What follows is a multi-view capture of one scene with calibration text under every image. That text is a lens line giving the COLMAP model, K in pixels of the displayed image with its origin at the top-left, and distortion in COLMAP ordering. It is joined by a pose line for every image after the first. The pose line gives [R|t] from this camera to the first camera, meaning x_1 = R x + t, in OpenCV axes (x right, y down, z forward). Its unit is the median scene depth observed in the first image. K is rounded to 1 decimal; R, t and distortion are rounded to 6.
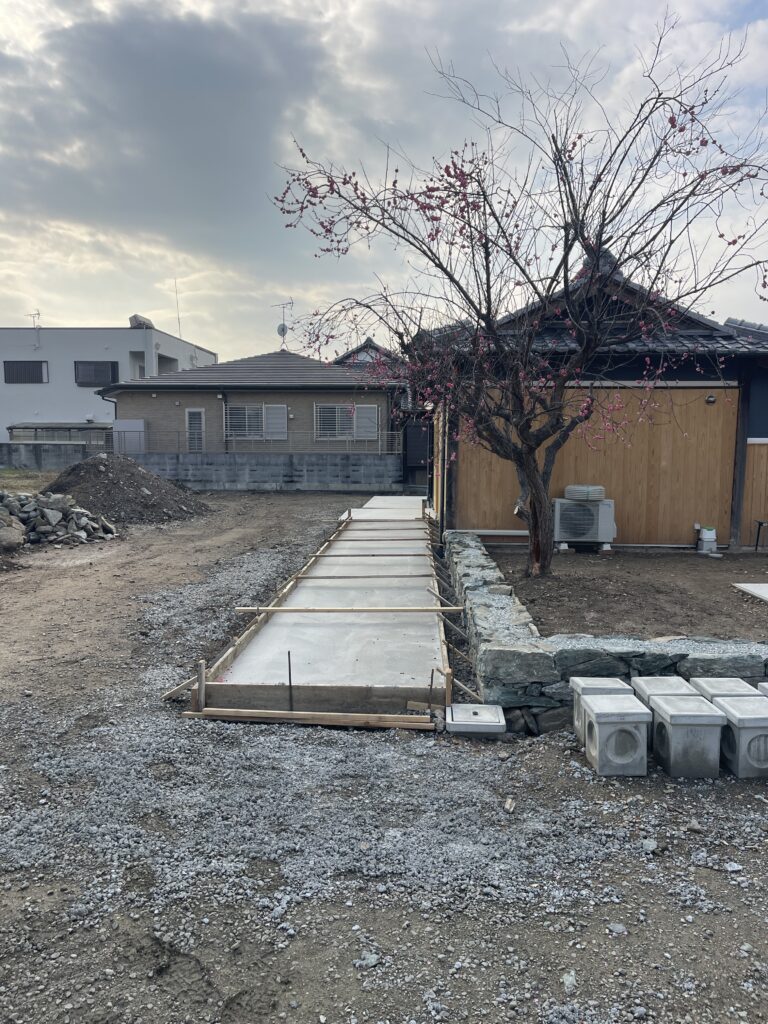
lens RADIAL K [[782.0, 0, 385.6], [0, 782.0, 519.9], [0, 0, 1]] dist [0.041871, -0.006683]
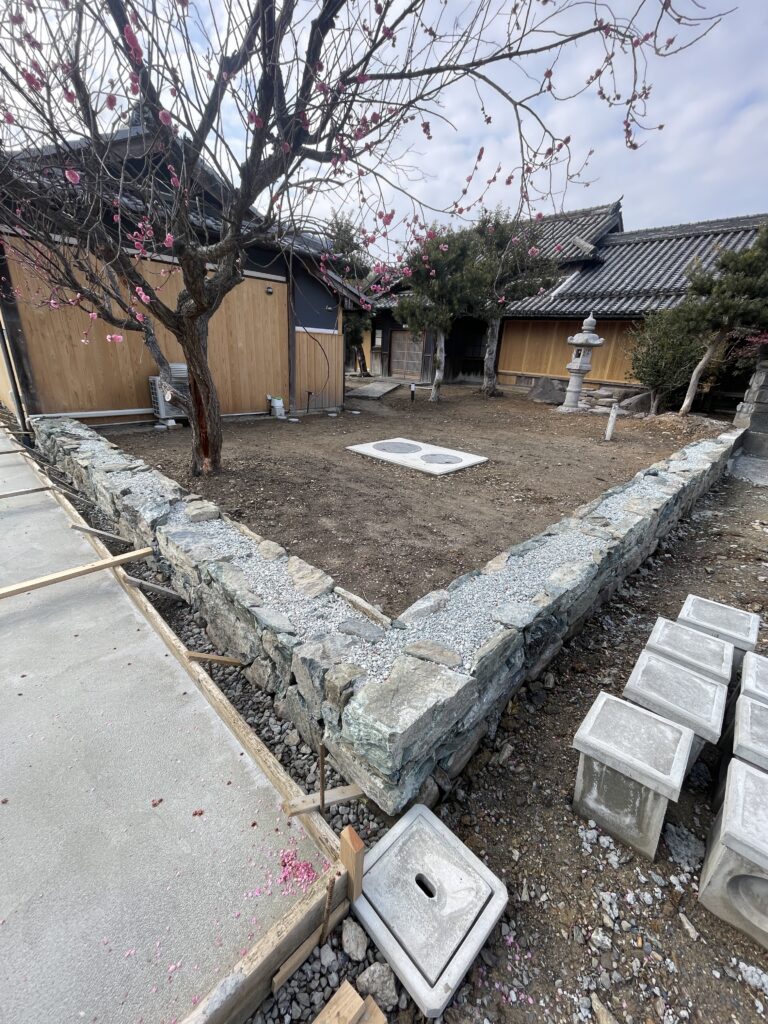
lens RADIAL K [[411.7, 0, 376.9], [0, 411.7, 512.2], [0, 0, 1]] dist [-0.001079, 0.000661]
pose [[0.675189, -0.246660, 0.695183, -0.009161], [0.027362, 0.950162, 0.310554, -0.018111], [-0.737137, -0.190661, 0.648288, 0.397110]]
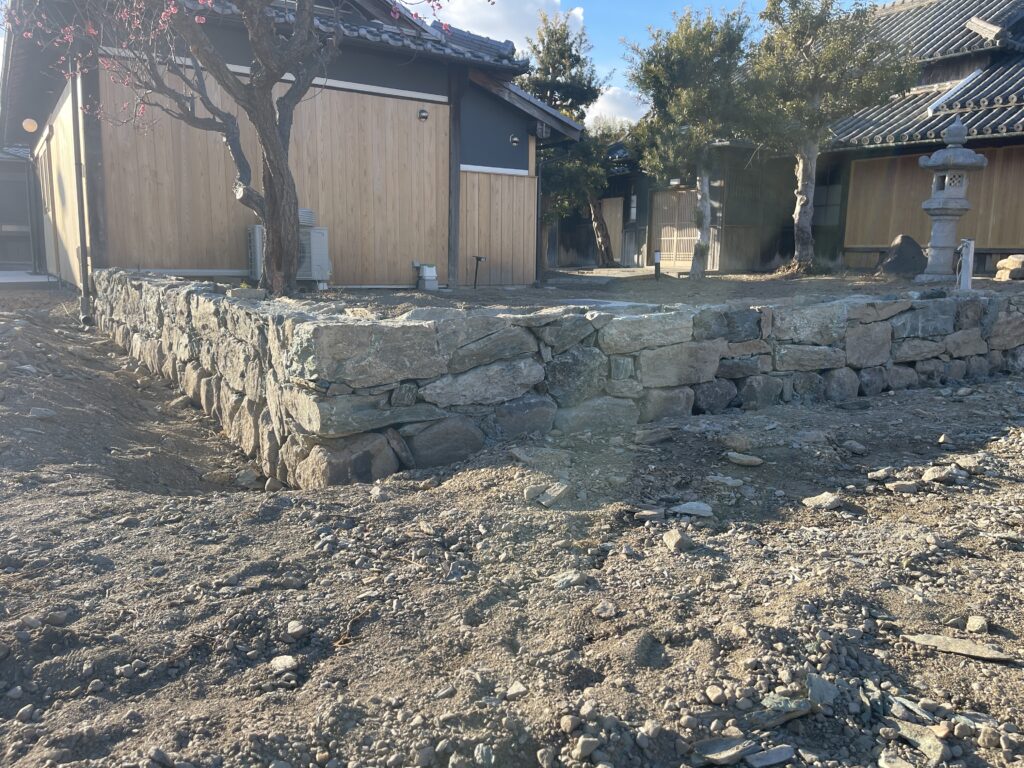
lens RADIAL K [[782.0, 0, 512.8], [0, 782.0, 390.3], [0, 0, 1]] dist [0.041871, -0.006683]
pose [[0.813823, -0.091712, 0.573830, -0.033509], [0.046045, 0.994540, 0.093648, 0.075067], [-0.579285, -0.049791, 0.813603, 0.225152]]
